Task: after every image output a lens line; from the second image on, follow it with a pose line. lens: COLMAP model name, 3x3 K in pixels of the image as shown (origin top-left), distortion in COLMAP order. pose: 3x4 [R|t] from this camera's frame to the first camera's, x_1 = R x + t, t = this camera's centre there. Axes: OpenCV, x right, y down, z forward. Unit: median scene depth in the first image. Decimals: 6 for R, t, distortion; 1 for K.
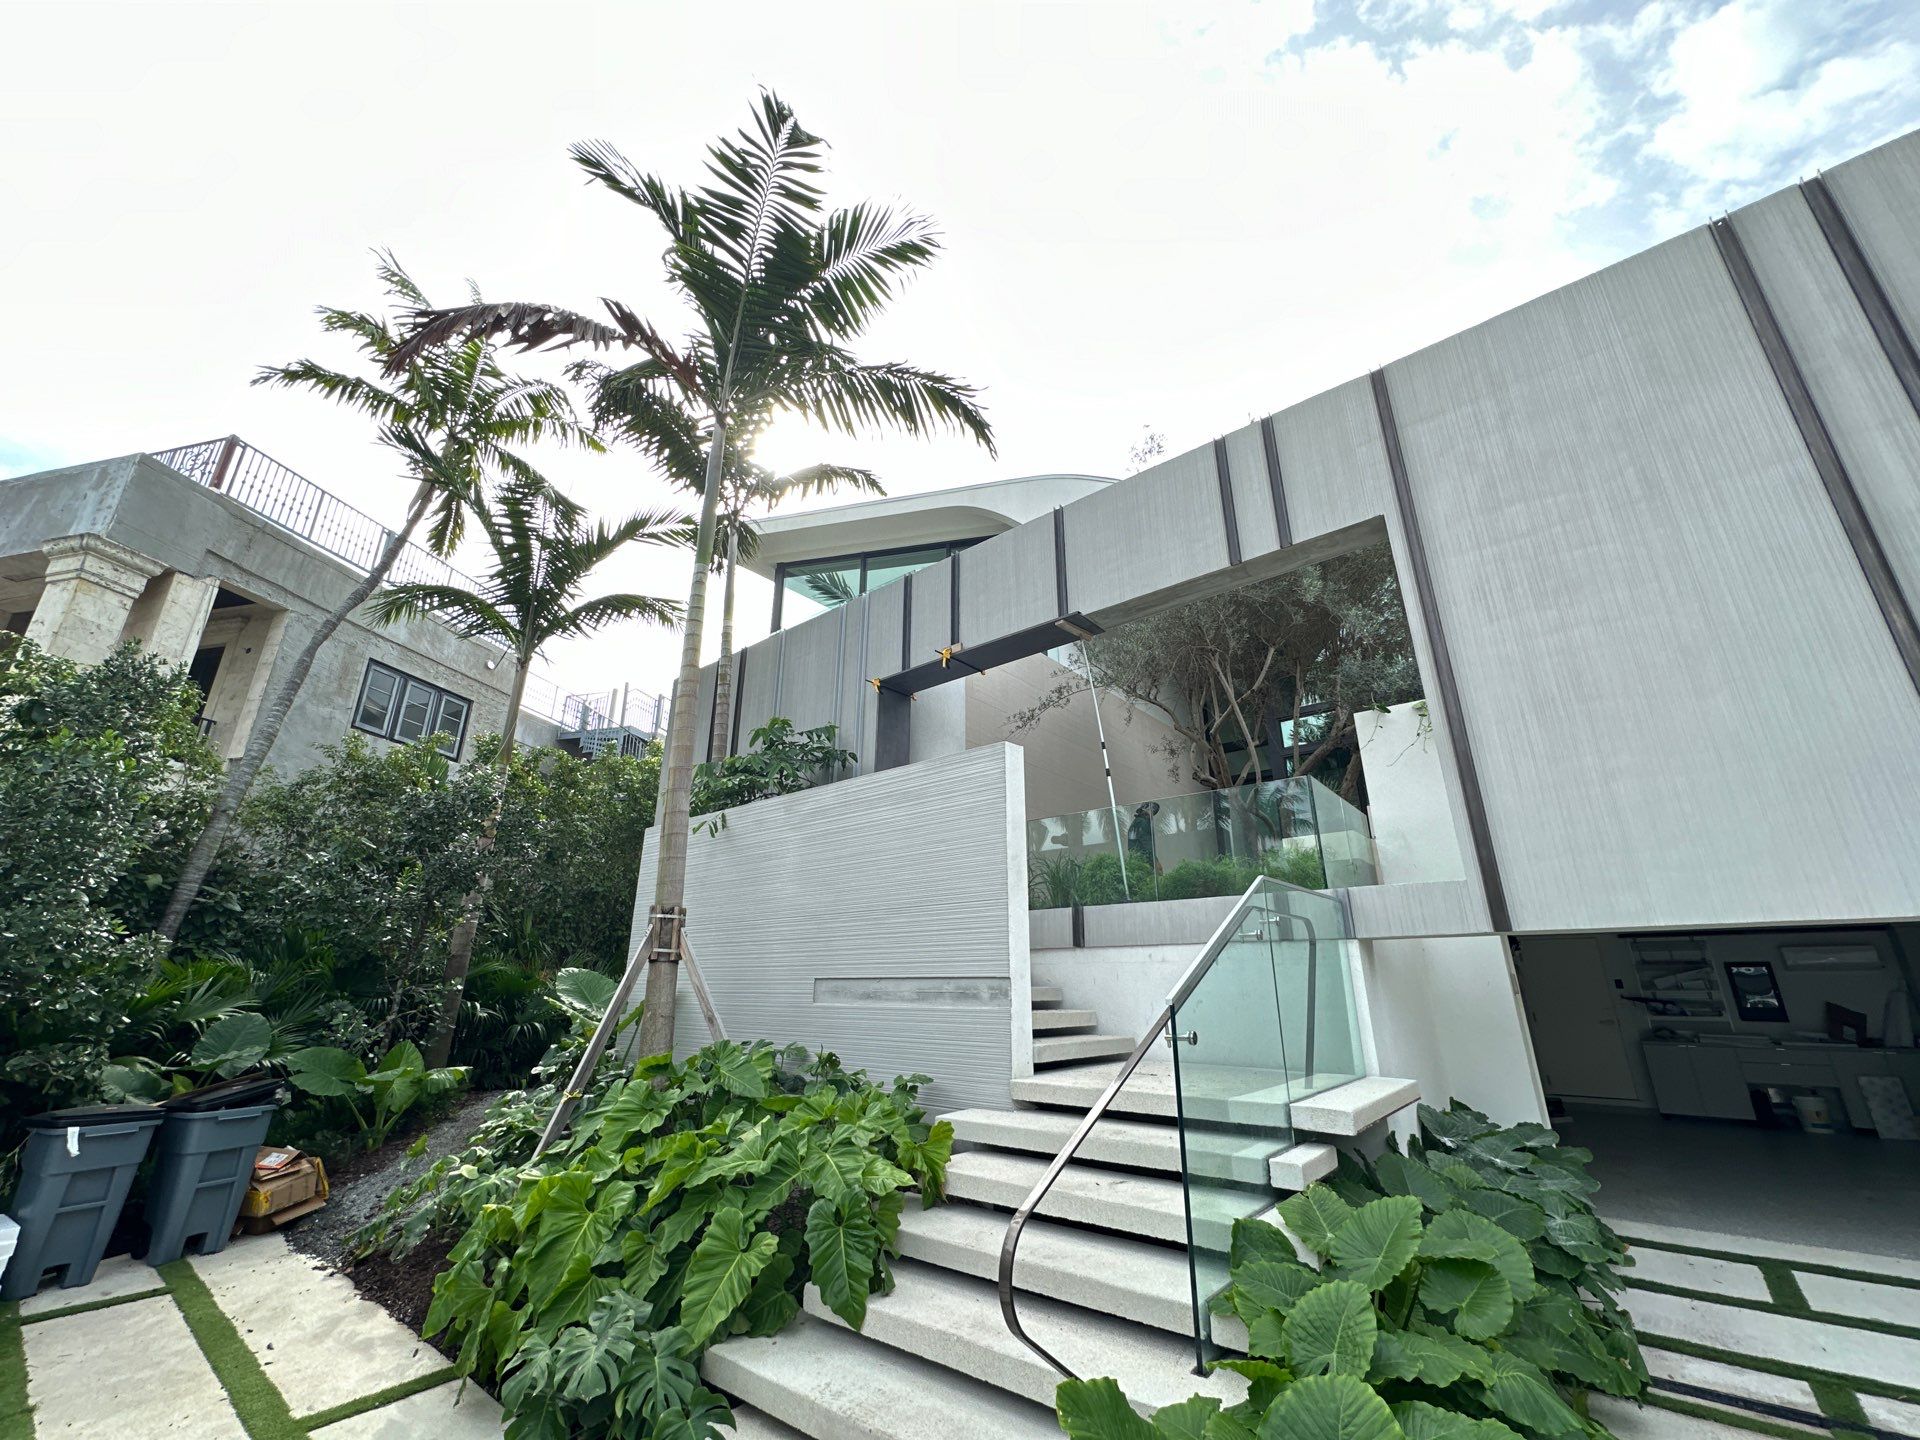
lens RADIAL K [[764.6, 0, 960.0], [0, 764.6, 720.0], [0, 0, 1]] dist [-0.003986, -0.000047]
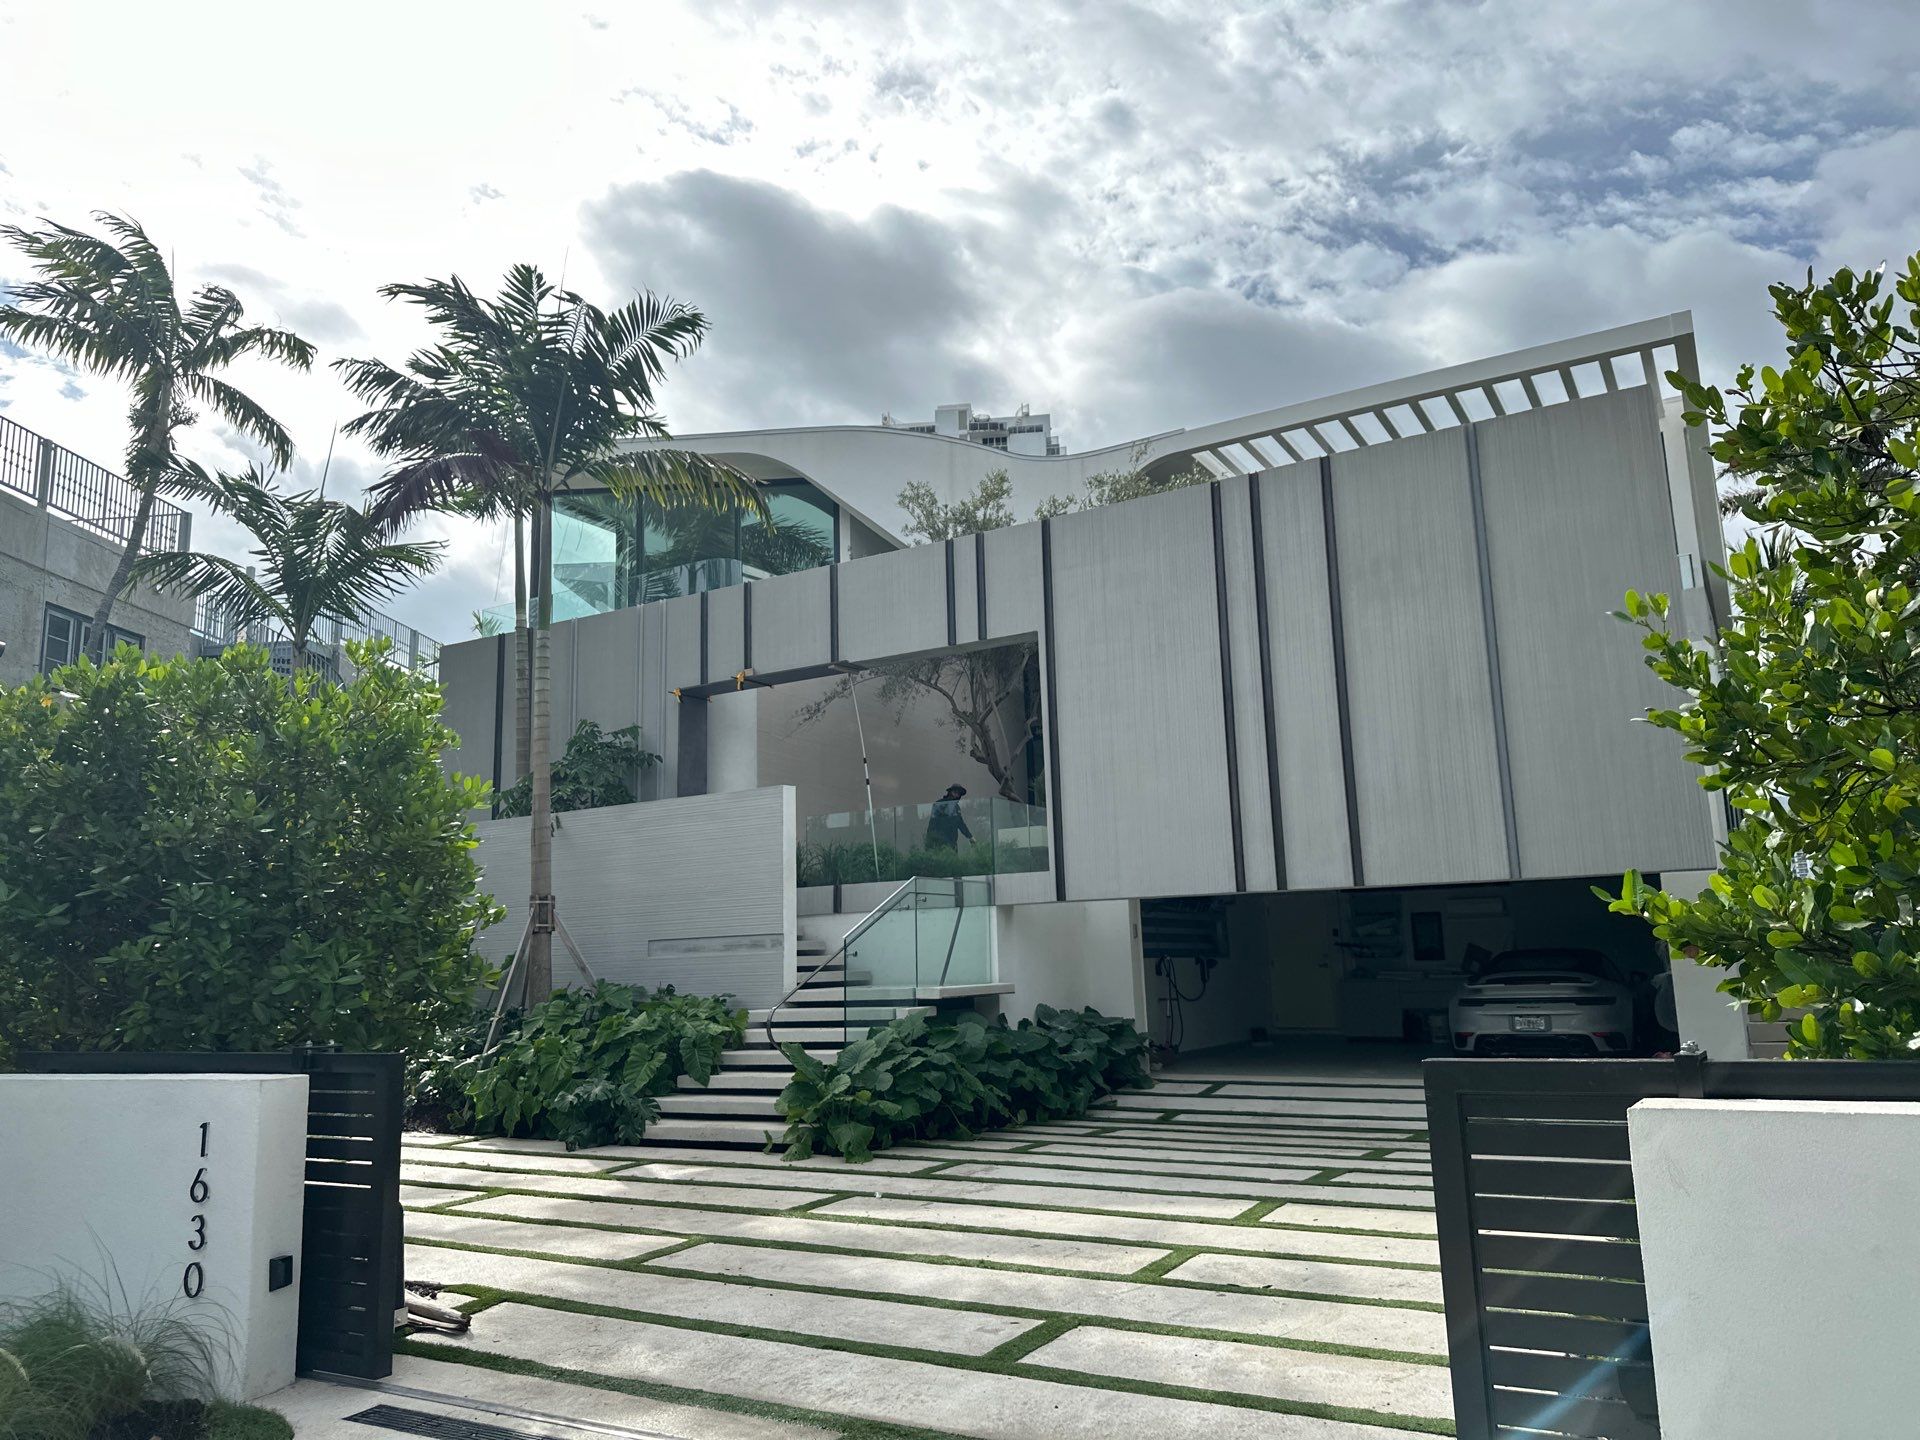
lens RADIAL K [[1380.6, 0, 960.0], [0, 1380.6, 720.0], [0, 0, 1]] dist [0.174588, -0.313030]
pose [[0.988537, -0.003097, 0.150946, -0.007531], [-0.021311, 0.986918, 0.159811, -0.488141], [-0.149466, -0.161196, 0.975539, -1.536883]]
